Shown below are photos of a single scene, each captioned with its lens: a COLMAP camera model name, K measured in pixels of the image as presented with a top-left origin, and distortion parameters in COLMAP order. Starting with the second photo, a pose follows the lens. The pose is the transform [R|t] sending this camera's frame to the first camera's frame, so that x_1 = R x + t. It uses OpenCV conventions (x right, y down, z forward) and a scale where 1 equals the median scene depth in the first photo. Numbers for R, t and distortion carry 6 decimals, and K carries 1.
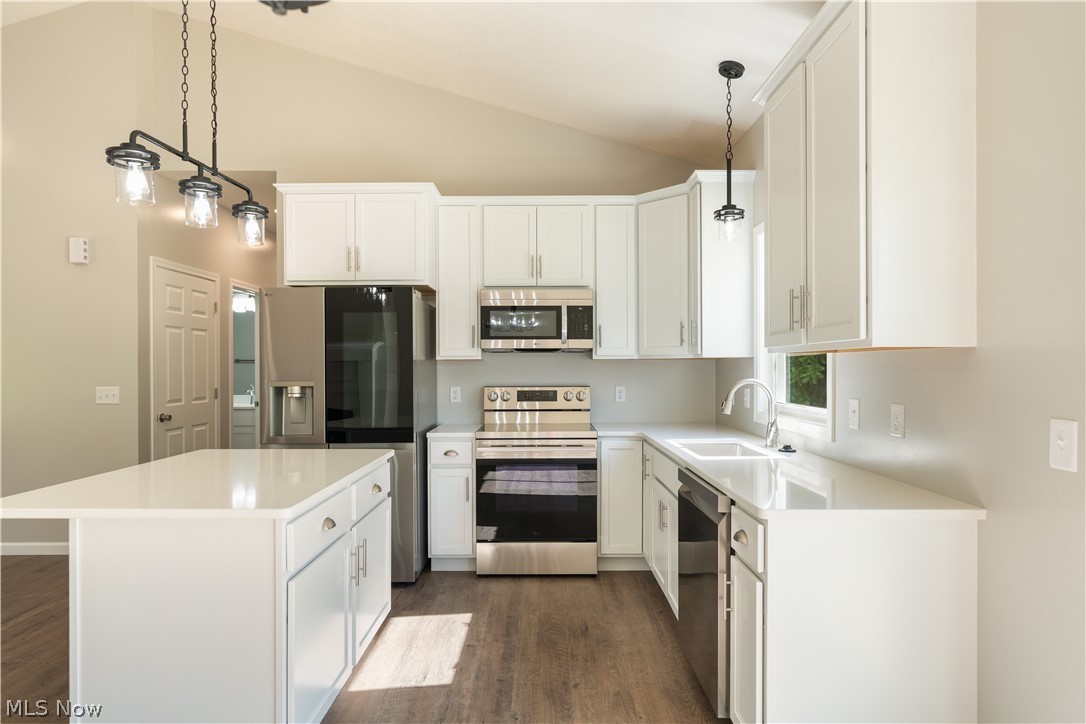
lens RADIAL K [[621.4, 0, 542.2], [0, 621.4, 367.7], [0, 0, 1]] dist [-0.003001, -0.001083]
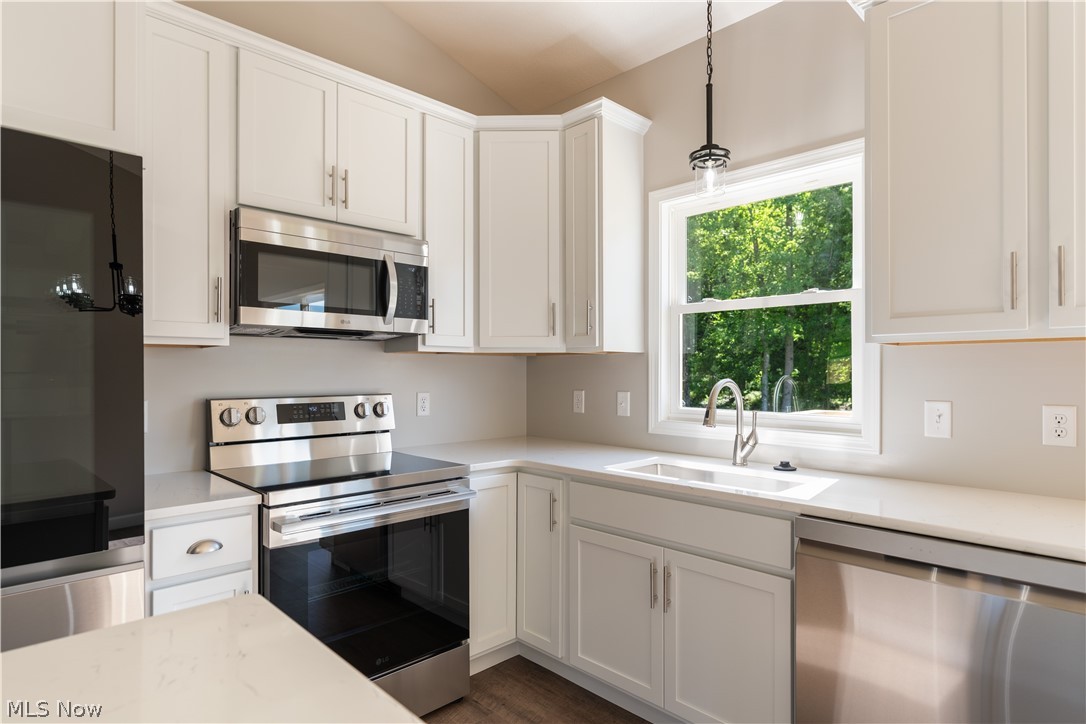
lens RADIAL K [[599.1, 0, 537.3], [0, 599.1, 362.0], [0, 0, 1]] dist [-0.016087, -0.000262]
pose [[0.716516, 0.010627, 0.697489, -0.262078], [-0.001361, 0.999903, -0.013837, 0.005987], [-0.697569, 0.008965, 0.716462, 0.477668]]
